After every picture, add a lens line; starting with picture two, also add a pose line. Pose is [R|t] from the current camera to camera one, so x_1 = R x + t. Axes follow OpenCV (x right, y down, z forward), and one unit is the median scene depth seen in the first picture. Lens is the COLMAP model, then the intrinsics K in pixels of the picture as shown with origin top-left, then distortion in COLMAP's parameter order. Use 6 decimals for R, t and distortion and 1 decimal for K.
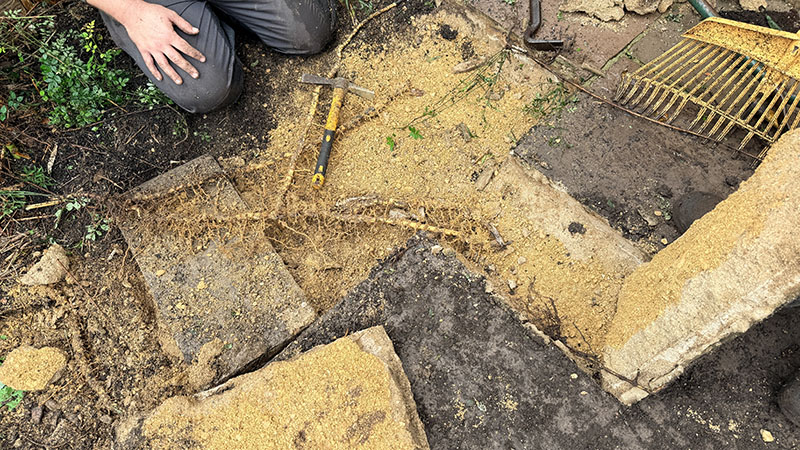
lens RADIAL K [[544.9, 0, 399.5], [0, 544.9, 226.1], [0, 0, 1]] dist [-0.027479, 0.000186]
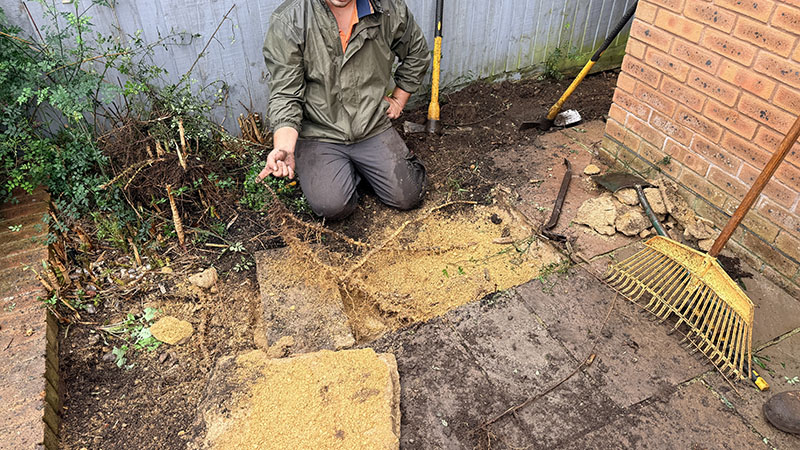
lens RADIAL K [[544.9, 0, 399.9], [0, 544.9, 224.4], [0, 0, 1]] dist [-0.027479, 0.000186]
pose [[0.952615, 0.234304, -0.193975, 0.156880], [-0.292872, 0.878761, -0.376835, 0.352541], [0.082164, 0.415789, 0.905742, -0.439567]]
